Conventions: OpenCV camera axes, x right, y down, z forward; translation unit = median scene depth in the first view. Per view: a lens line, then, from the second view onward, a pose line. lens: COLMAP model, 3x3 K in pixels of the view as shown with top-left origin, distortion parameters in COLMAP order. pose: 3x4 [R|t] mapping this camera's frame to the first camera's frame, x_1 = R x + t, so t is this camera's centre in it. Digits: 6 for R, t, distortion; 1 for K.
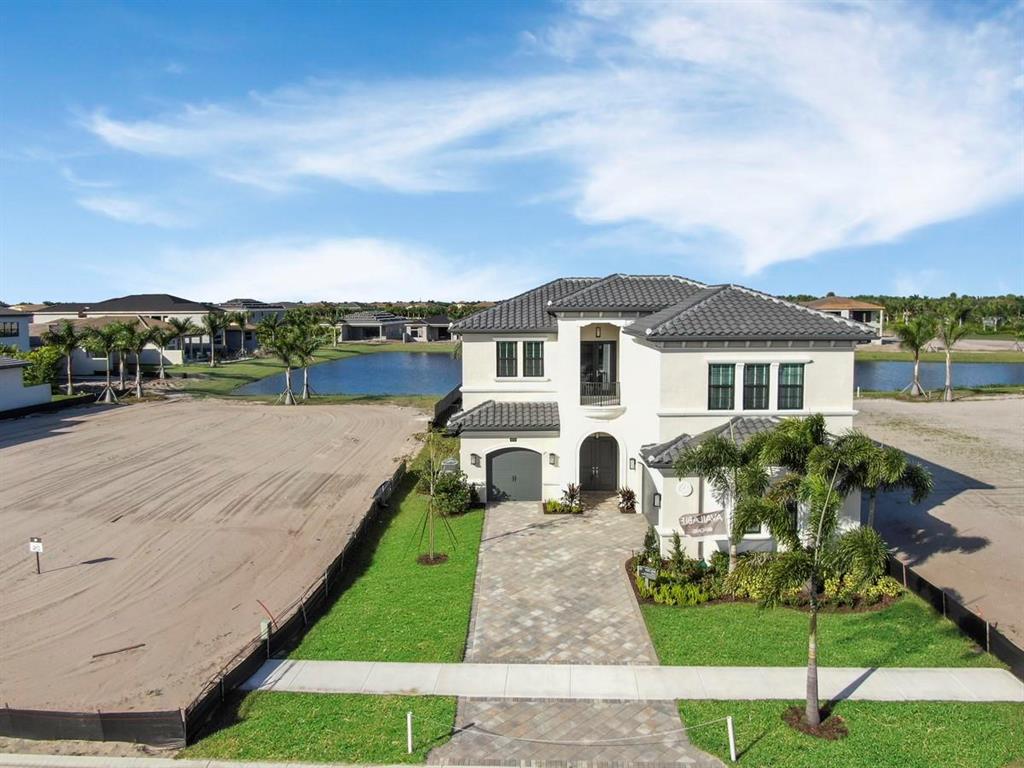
lens RADIAL K [[765.1, 0, 511.6], [0, 765.1, 347.2], [0, 0, 1]] dist [-0.027988, 0.017505]
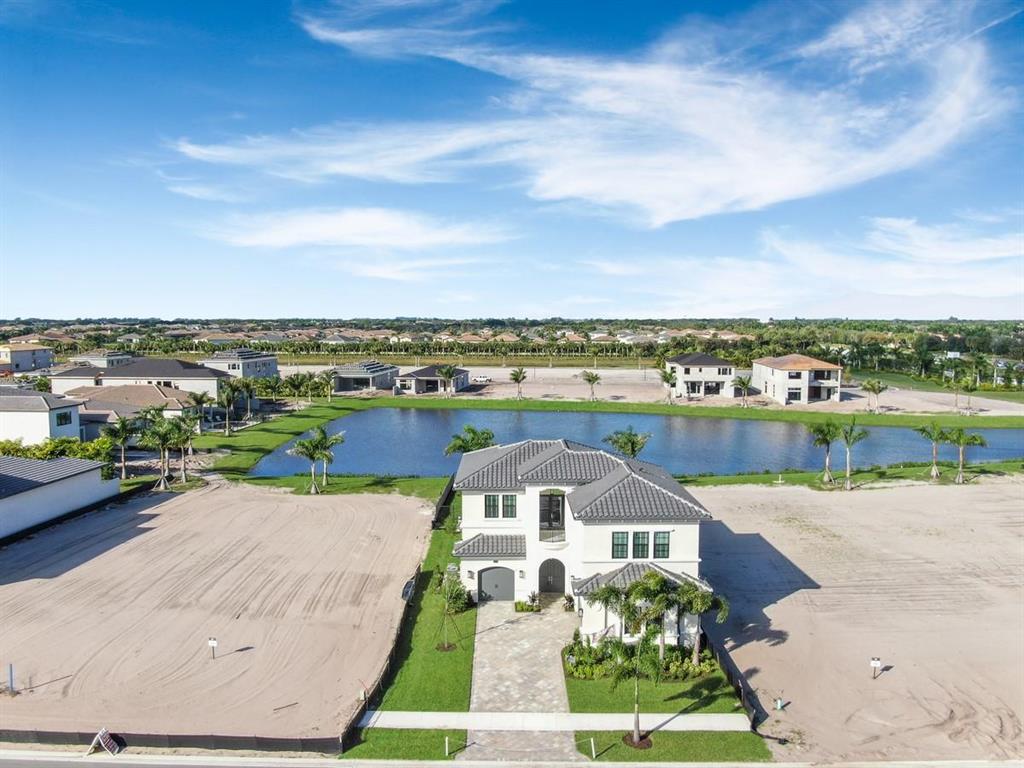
lens RADIAL K [[814.6, 0, 514.8], [0, 814.6, 379.1], [0, 0, 1]] dist [-0.024240, 0.018671]
pose [[0.999721, 0.004011, 0.023260, 0.001339], [-0.004646, 0.999616, 0.027327, -0.361591], [-0.023141, -0.027427, 0.999356, -0.770960]]
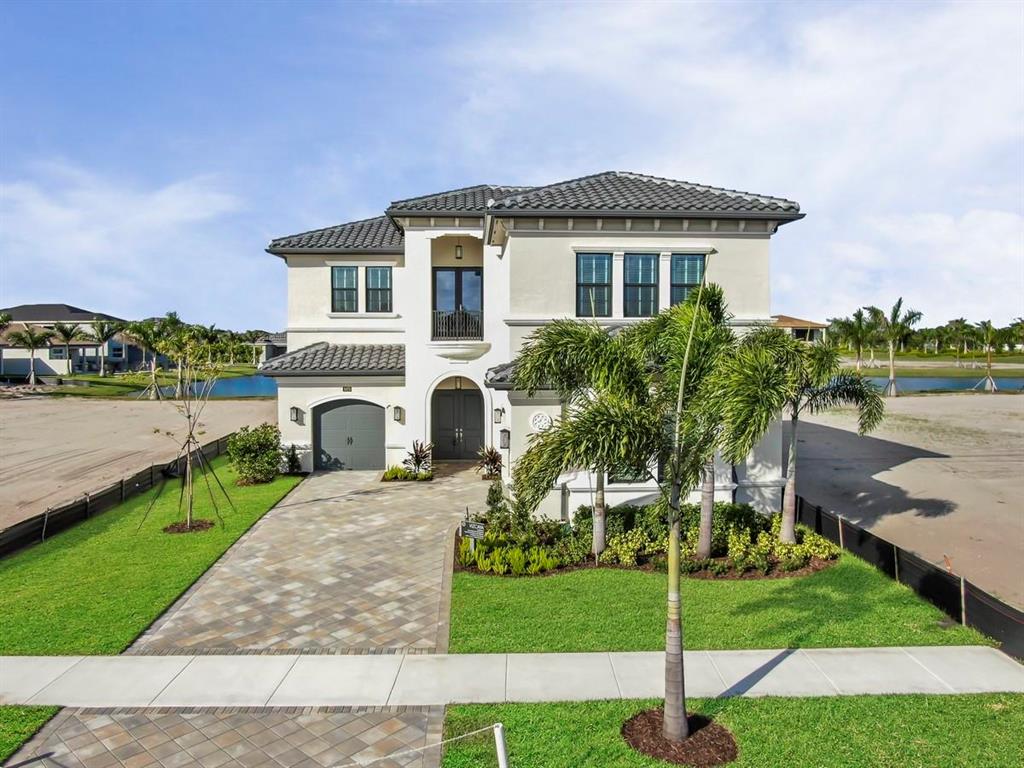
lens RADIAL K [[765.1, 0, 515.3], [0, 765.1, 361.3], [0, 0, 1]] dist [-0.027988, 0.017505]
pose [[0.997959, 0.002078, 0.063817, 0.153745], [0.000110, 0.999413, -0.034249, 0.150466], [-0.063850, 0.034186, 0.997374, 0.278230]]
